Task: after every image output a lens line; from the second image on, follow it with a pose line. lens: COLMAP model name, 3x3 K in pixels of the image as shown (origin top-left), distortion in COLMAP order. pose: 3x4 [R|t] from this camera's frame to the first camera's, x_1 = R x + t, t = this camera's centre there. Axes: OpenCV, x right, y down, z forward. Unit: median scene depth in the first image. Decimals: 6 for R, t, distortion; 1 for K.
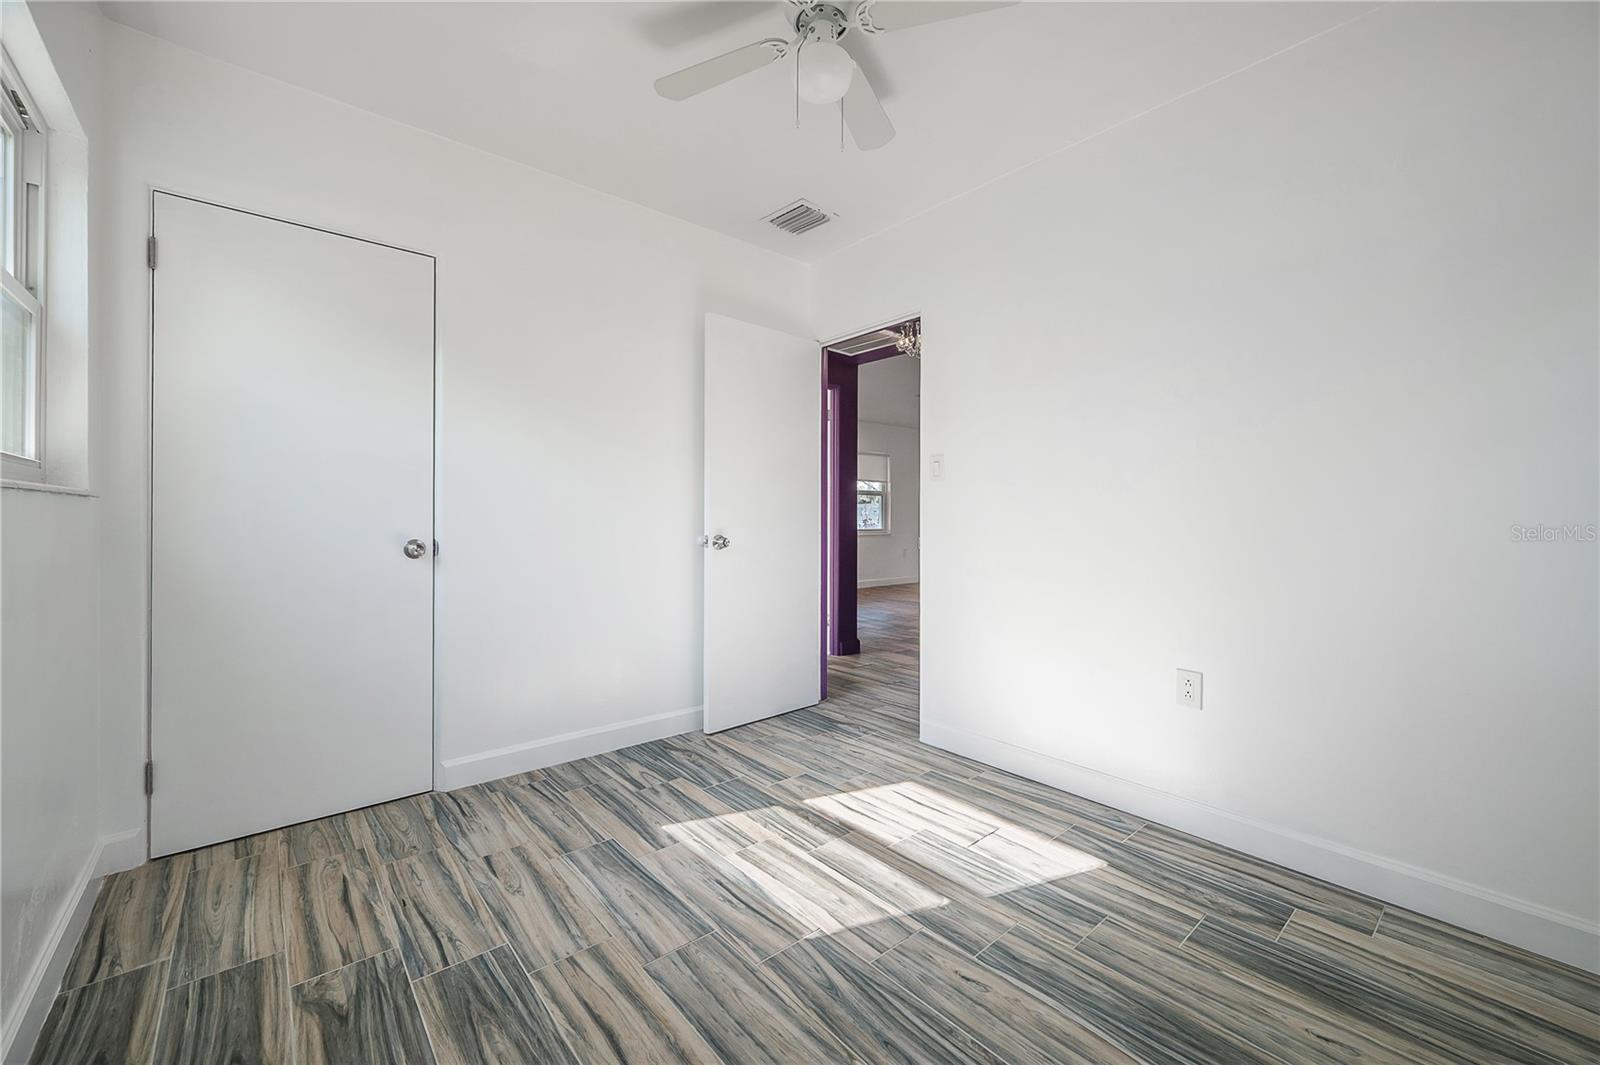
lens RADIAL K [[634.3, 0, 798.0], [0, 634.3, 523.8], [0, 0, 1]] dist [0.000008, -0.000025]
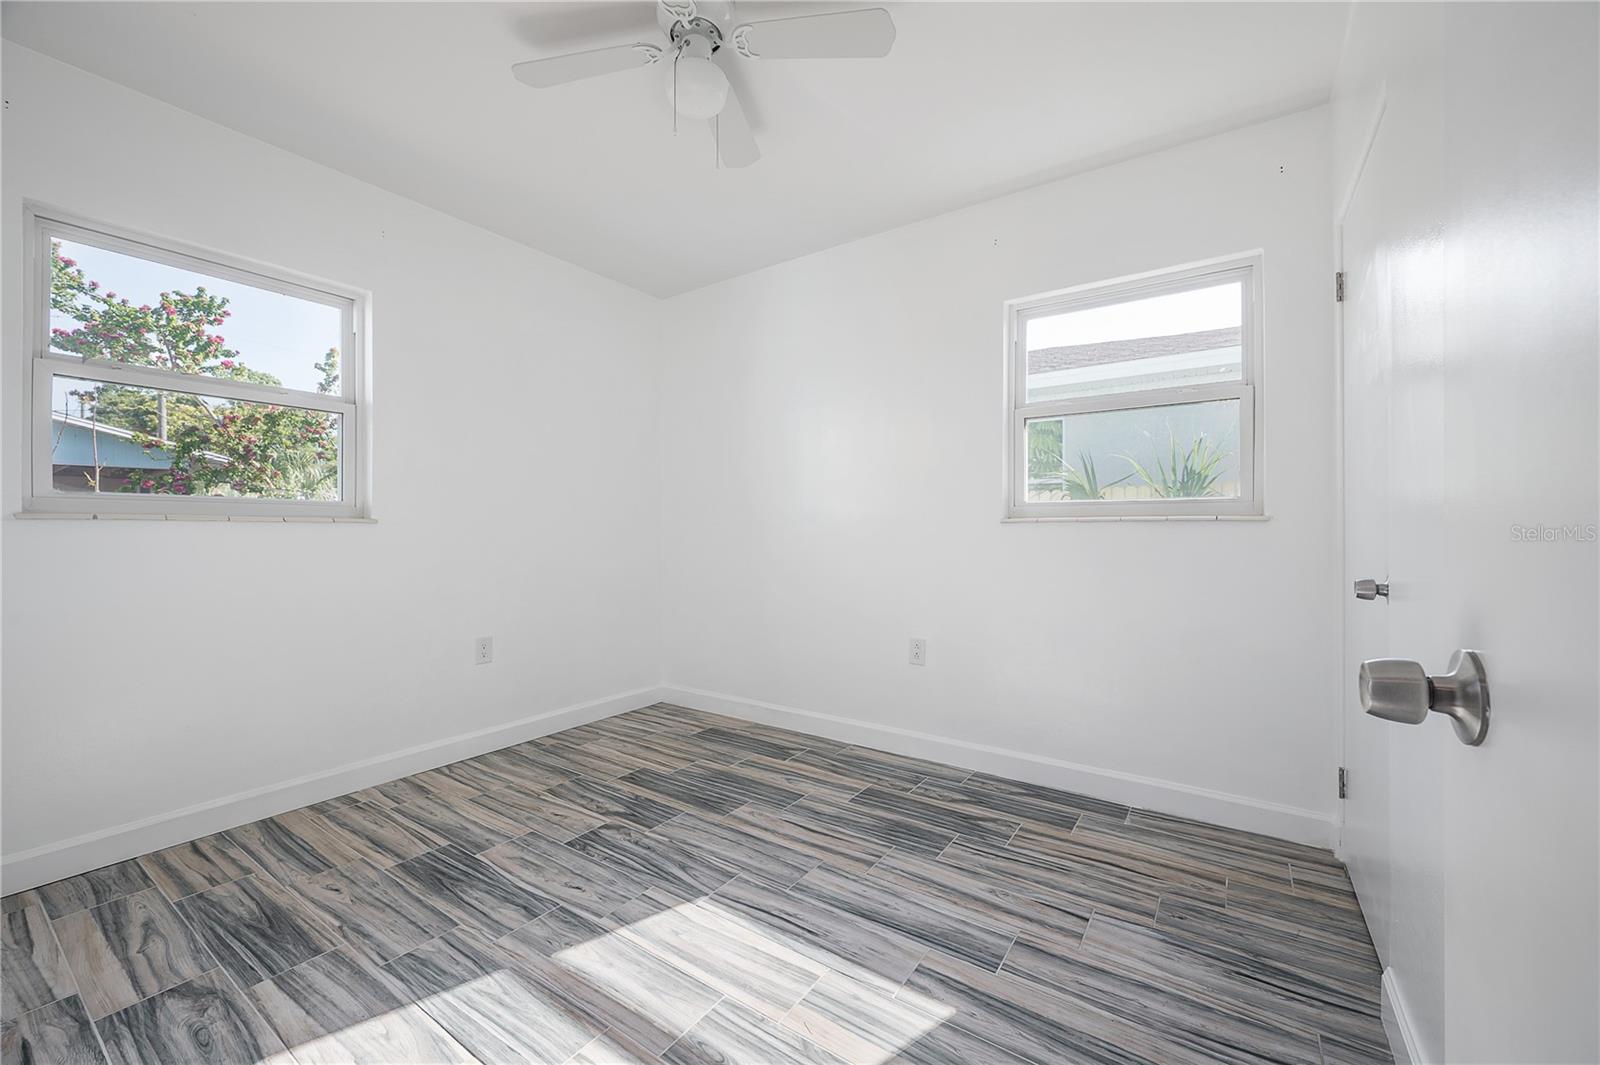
lens RADIAL K [[634.3, 0, 798.0], [0, 634.3, 523.8], [0, 0, 1]] dist [0.000008, -0.000025]
pose [[-0.966718, -0.010645, -0.255624, 0.140996], [-0.010015, 0.999943, -0.003767, -0.018805], [0.255650, -0.001081, -0.966769, 1.951847]]
